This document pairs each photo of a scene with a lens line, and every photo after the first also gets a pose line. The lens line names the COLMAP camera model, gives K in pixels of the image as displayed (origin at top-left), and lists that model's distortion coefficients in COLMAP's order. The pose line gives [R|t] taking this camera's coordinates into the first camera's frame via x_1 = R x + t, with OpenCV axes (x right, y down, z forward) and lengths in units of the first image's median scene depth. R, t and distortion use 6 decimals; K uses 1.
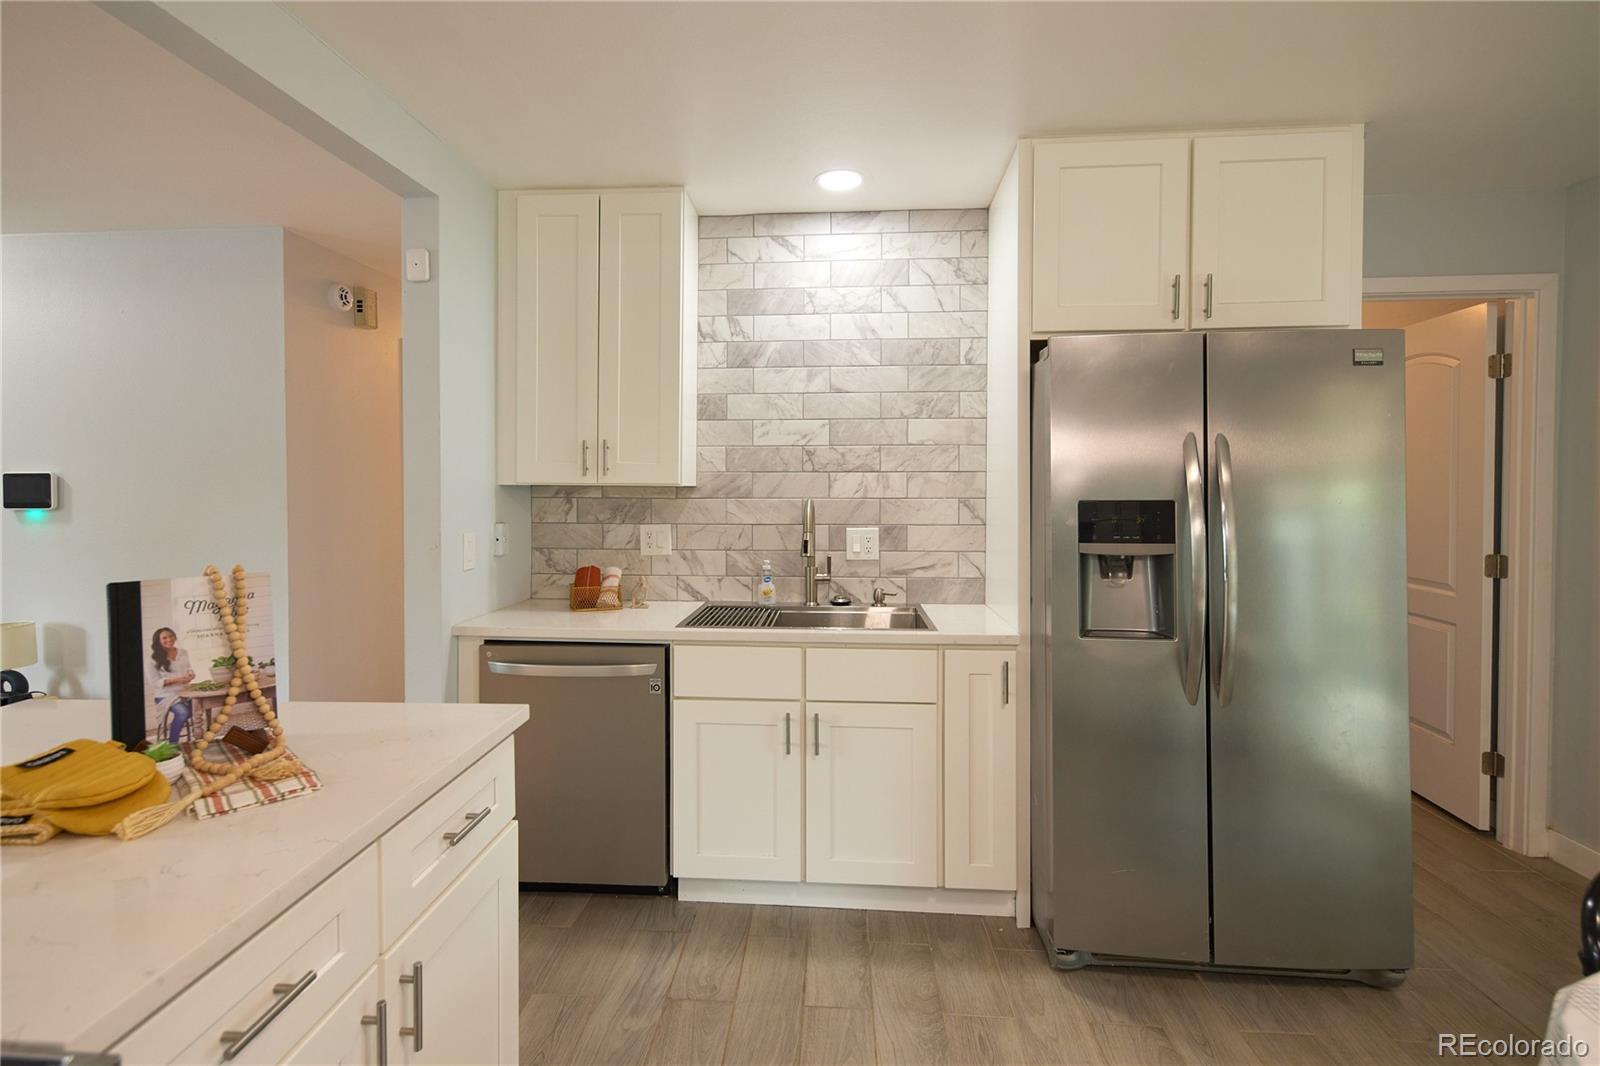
lens RADIAL K [[768.4, 0, 783.9], [0, 768.4, 498.4], [0, 0, 1]] dist [0.011086, 0.000205]
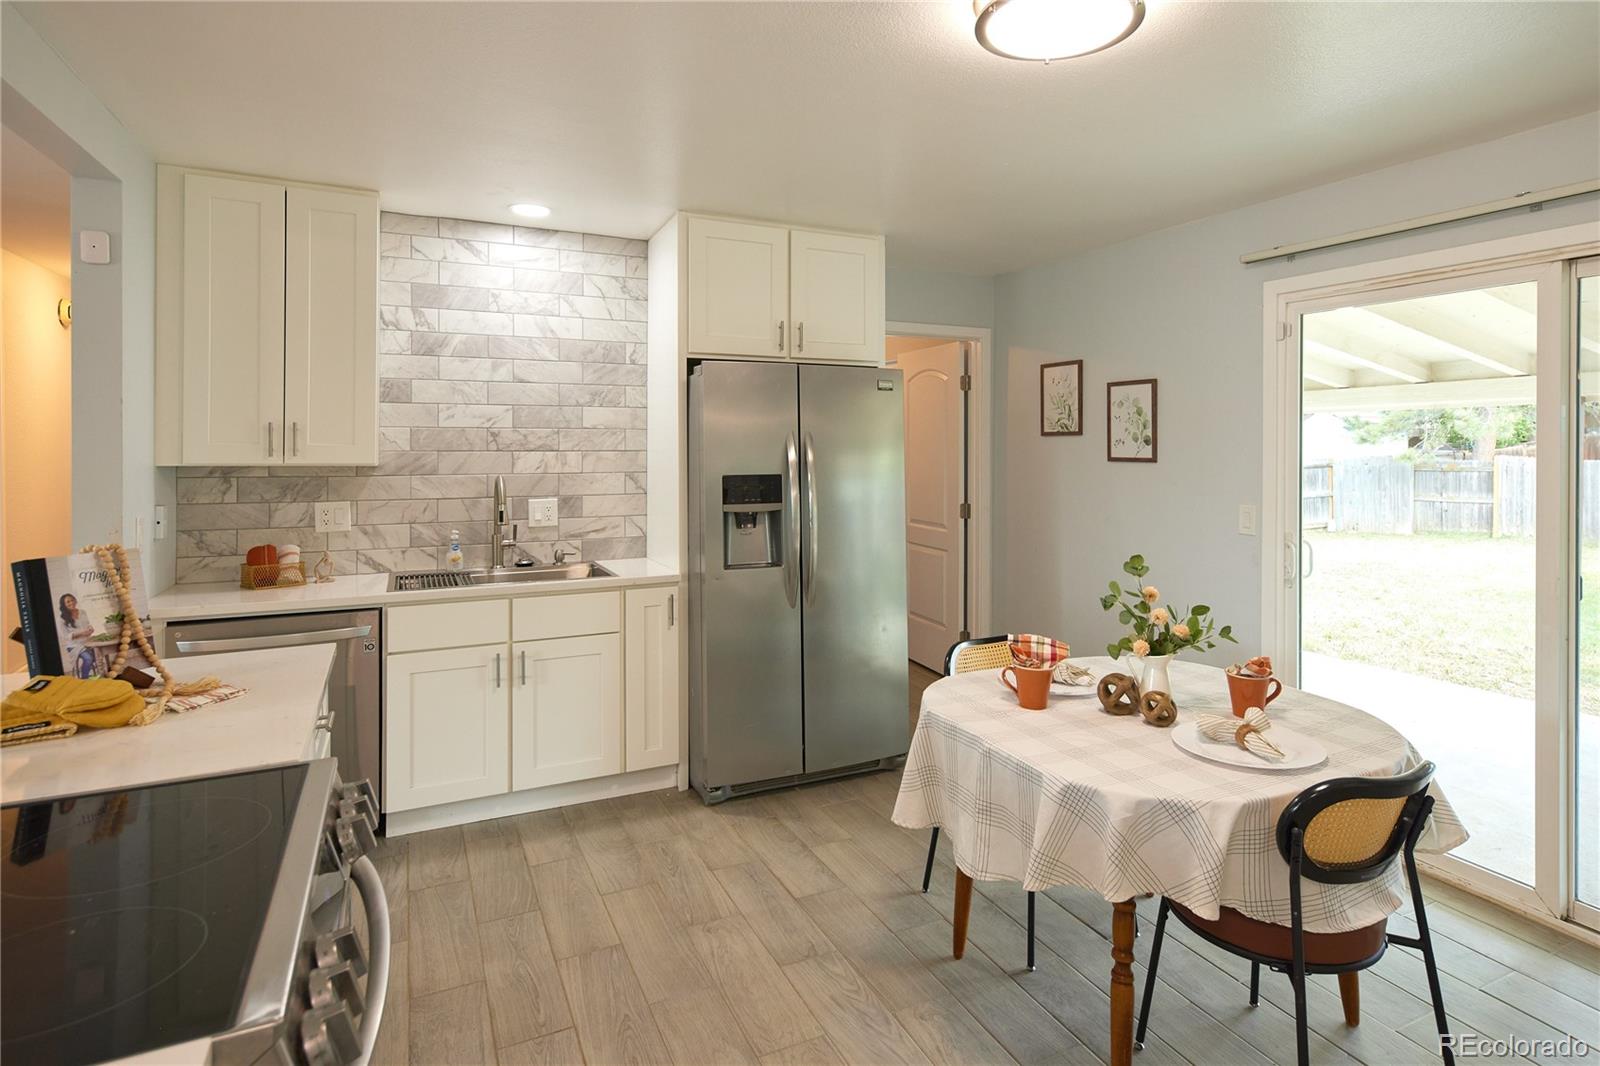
lens RADIAL K [[872.7, 0, 843.9], [0, 872.7, 447.9], [0, 0, 1]] dist [0.015208, -0.002160]
pose [[0.858356, 0.000025, 0.513055, -0.199311], [0.007958, 0.999879, -0.013362, -0.018919], [-0.512993, 0.015552, 0.858252, -0.398646]]
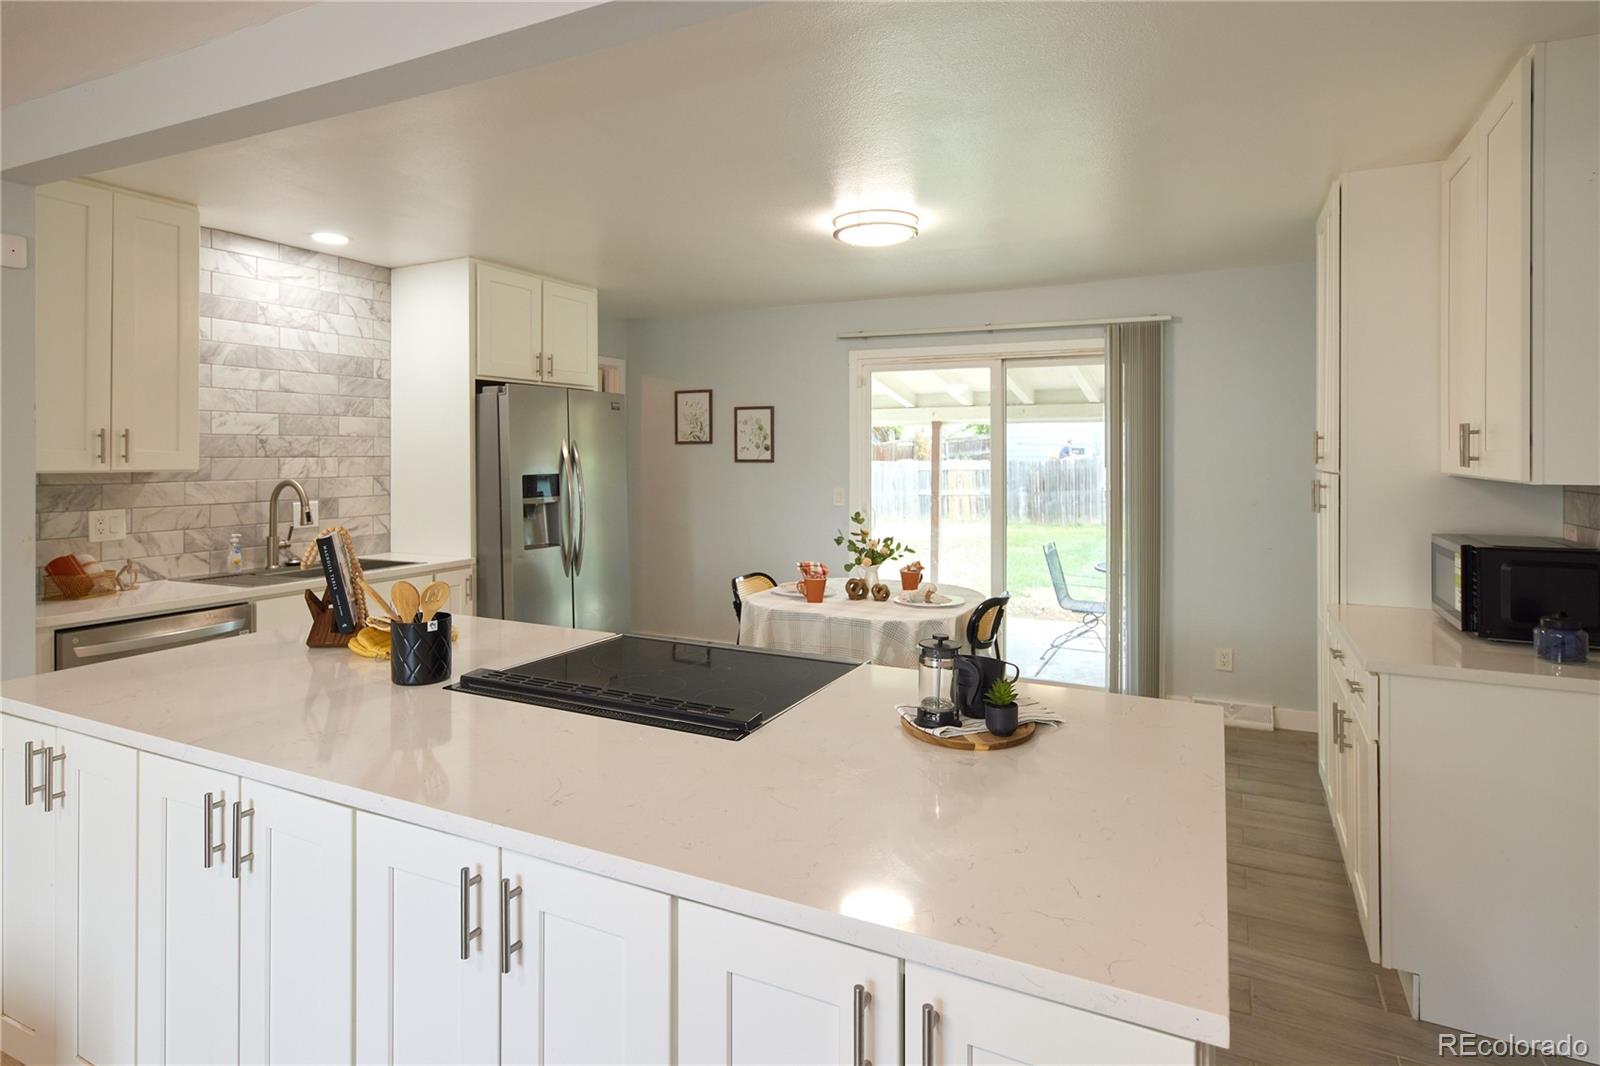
lens RADIAL K [[872.7, 0, 791.9], [0, 872.7, 444.7], [0, 0, 1]] dist [0.015208, -0.002160]
pose [[0.383723, 0.007873, 0.923415, -0.968218], [0.017838, 0.999714, -0.015936, -0.018788], [-0.923276, 0.022587, 0.383473, -0.291722]]
